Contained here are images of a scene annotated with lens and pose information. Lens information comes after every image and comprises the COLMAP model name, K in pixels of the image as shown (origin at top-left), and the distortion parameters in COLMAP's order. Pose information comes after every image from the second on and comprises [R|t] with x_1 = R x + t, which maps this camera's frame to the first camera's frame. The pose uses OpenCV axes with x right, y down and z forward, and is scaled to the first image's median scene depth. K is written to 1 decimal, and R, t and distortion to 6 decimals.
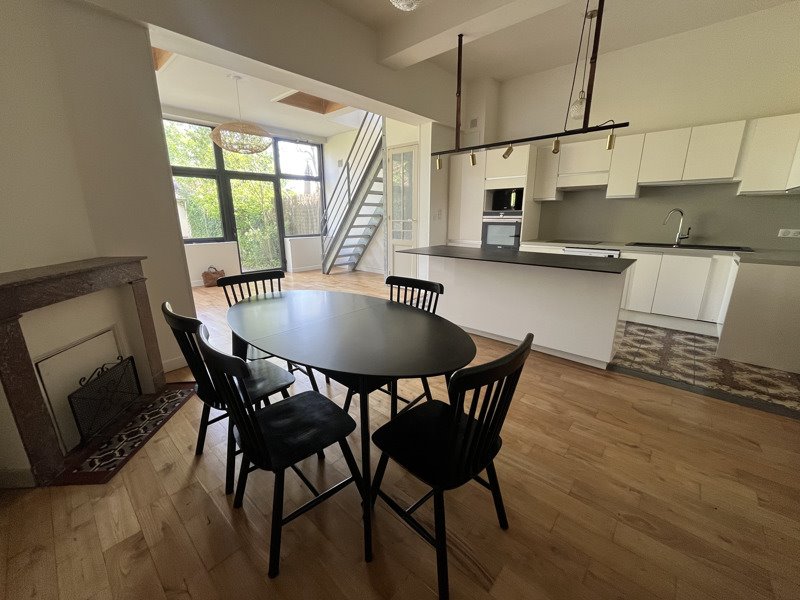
lens RADIAL K [[322.0, 0, 400.0], [0, 322.0, 300.0], [0, 0, 1]] dist [-0.009812, -0.000051]
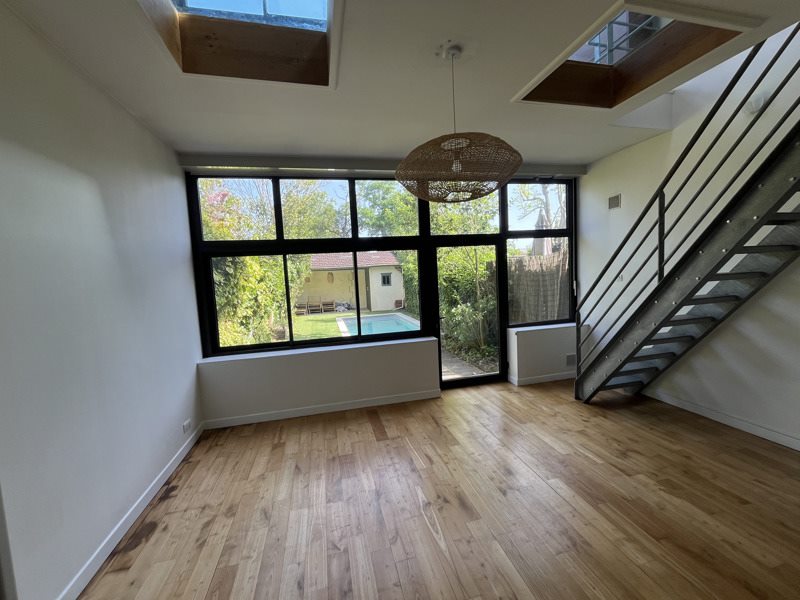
lens RADIAL K [[322.0, 0, 400.0], [0, 322.0, 300.0], [0, 0, 1]] dist [-0.009812, -0.000051]
pose [[0.820959, 0.006547, -0.570949, -0.171882], [-0.096530, 0.987133, -0.127480, -0.146264], [0.562768, 0.159769, 0.811028, 0.357315]]
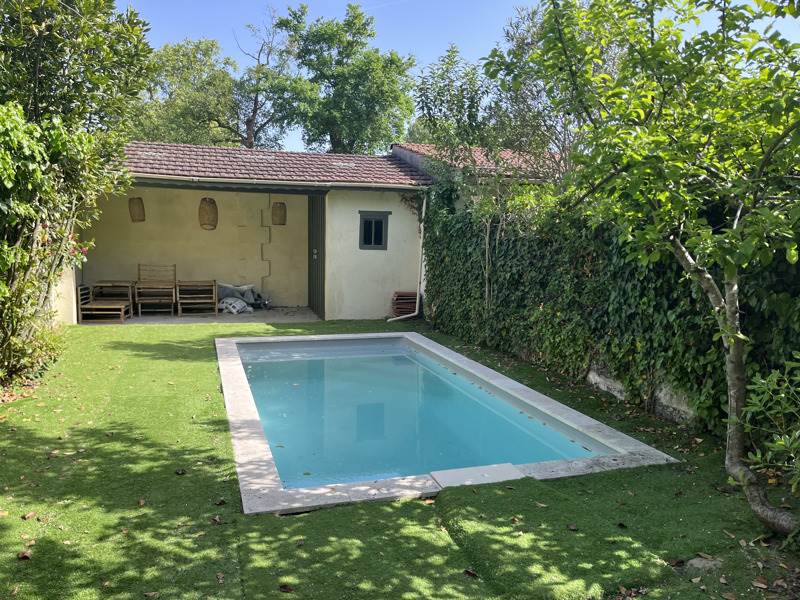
lens RADIAL K [[611.6, 0, 400.0], [0, 611.6, 300.0], [0, 0, 1]] dist [0.002175, 0.000710]
pose [[0.863057, 0.076999, -0.499203, -0.308651], [-0.150266, 0.982706, -0.108213, -0.171936], [0.482237, 0.168407, 0.859702, 0.489447]]
